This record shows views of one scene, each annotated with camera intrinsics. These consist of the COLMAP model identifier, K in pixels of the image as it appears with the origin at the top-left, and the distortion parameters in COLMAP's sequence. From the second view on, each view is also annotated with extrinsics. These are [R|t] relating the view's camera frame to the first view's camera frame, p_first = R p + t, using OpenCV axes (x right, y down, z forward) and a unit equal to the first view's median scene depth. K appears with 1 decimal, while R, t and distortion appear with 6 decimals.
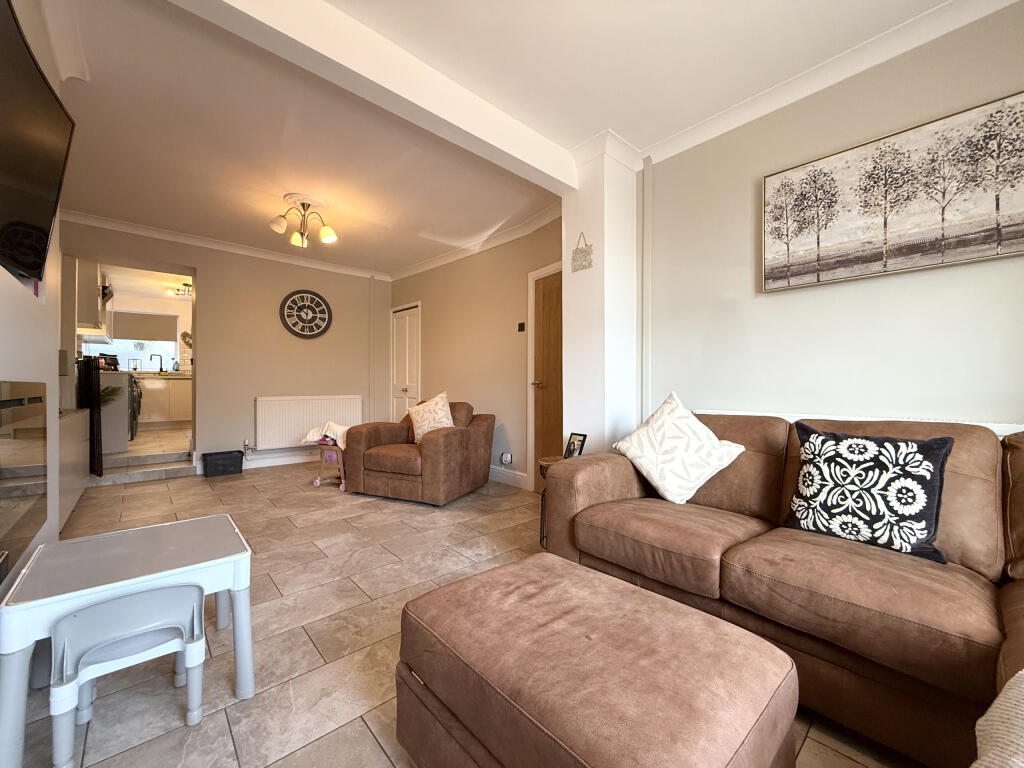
lens RADIAL K [[408.0, 0, 508.6], [0, 408.0, 382.5], [0, 0, 1]] dist [0.001712, -0.000092]
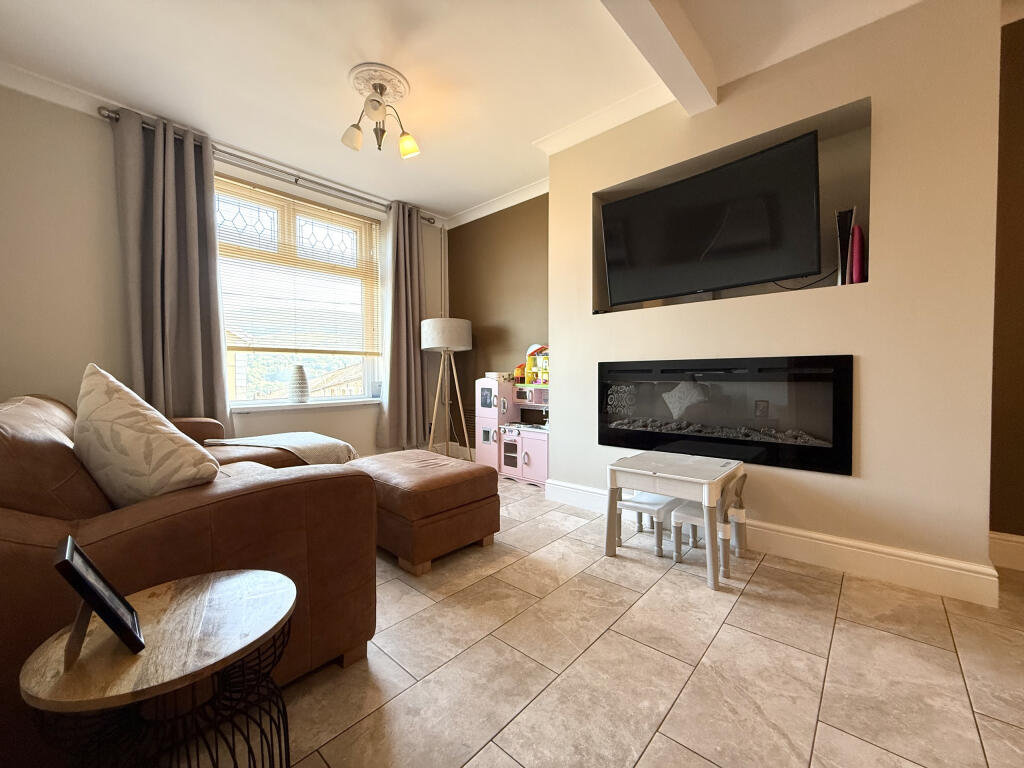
lens RADIAL K [[408.0, 0, 508.6], [0, 408.0, 382.5], [0, 0, 1]] dist [0.001712, -0.000092]
pose [[-0.994879, 0.010630, -0.100512, -0.045215], [0.009594, 0.999896, 0.010775, 0.033437], [0.100616, 0.009756, -0.994878, 1.189531]]
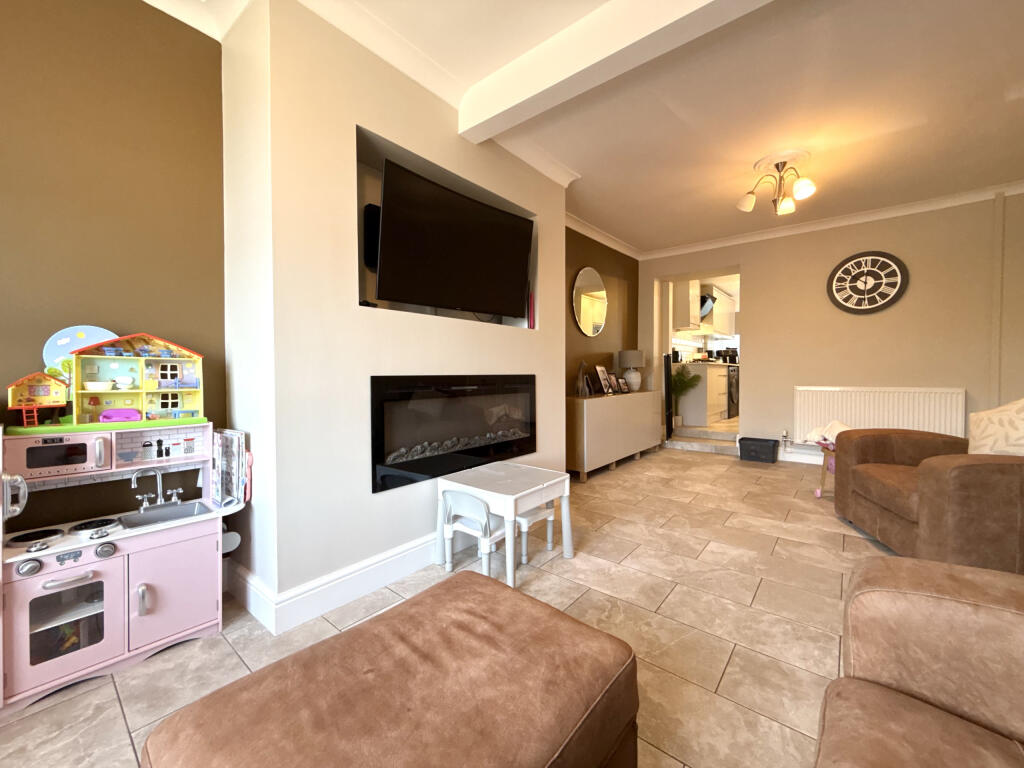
lens RADIAL K [[408.0, 0, 508.6], [0, 408.0, 382.5], [0, 0, 1]] dist [0.001712, -0.000092]
pose [[0.143401, 0.022443, -0.989410, 0.347592], [0.012003, 0.999630, 0.024414, -0.005201], [0.989592, -0.015377, 0.143078, 0.374126]]
